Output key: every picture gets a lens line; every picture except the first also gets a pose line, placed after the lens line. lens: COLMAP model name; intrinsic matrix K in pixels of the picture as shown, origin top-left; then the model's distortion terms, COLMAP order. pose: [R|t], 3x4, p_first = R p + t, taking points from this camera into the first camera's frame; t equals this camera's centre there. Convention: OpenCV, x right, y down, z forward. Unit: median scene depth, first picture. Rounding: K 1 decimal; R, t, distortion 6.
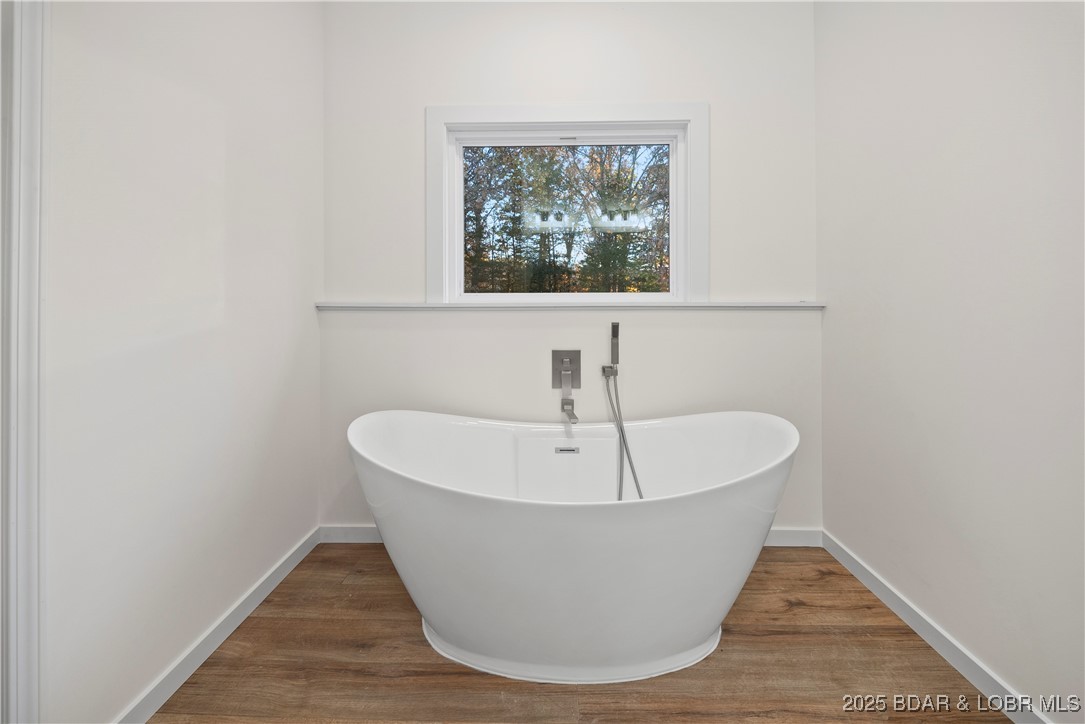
lens RADIAL K [[400.5, 0, 539.3], [0, 400.5, 299.8], [0, 0, 1]] dist [0.005312, -0.004800]
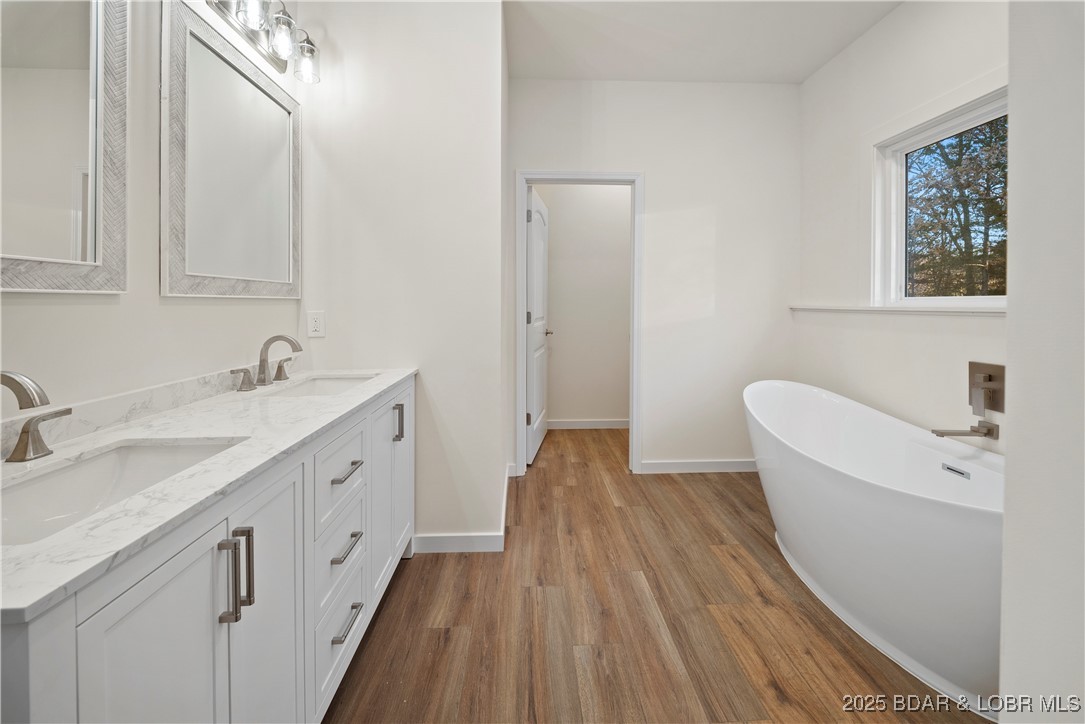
lens RADIAL K [[400.5, 0, 545.5], [0, 400.5, 306.6], [0, 0, 1]] dist [0.005312, -0.004800]
pose [[0.071502, 0.011214, -0.997377, 0.876047], [-0.000133, 0.999937, 0.011233, -0.005014], [0.997440, -0.000671, 0.071499, 0.012536]]
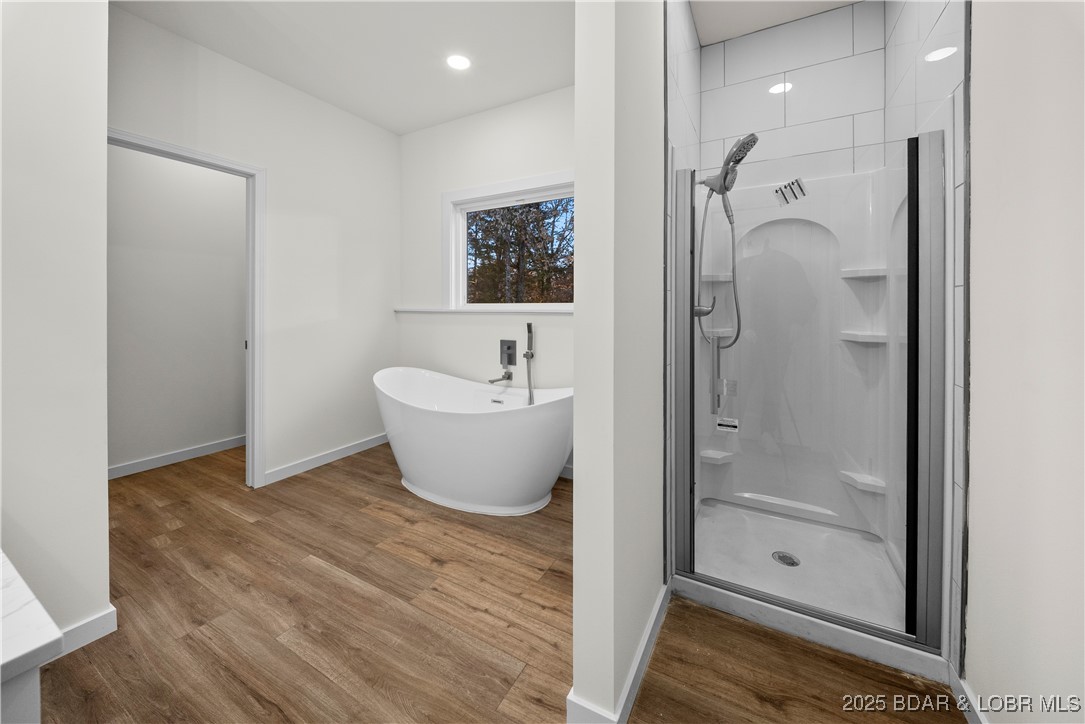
lens RADIAL K [[400.5, 0, 540.3], [0, 400.5, 310.0], [0, 0, 1]] dist [0.005312, -0.004800]
pose [[0.882664, 0.007358, -0.469947, 0.948474], [-0.004542, 0.999964, 0.007125, -0.003489], [0.469983, -0.004155, 0.882666, -0.325064]]
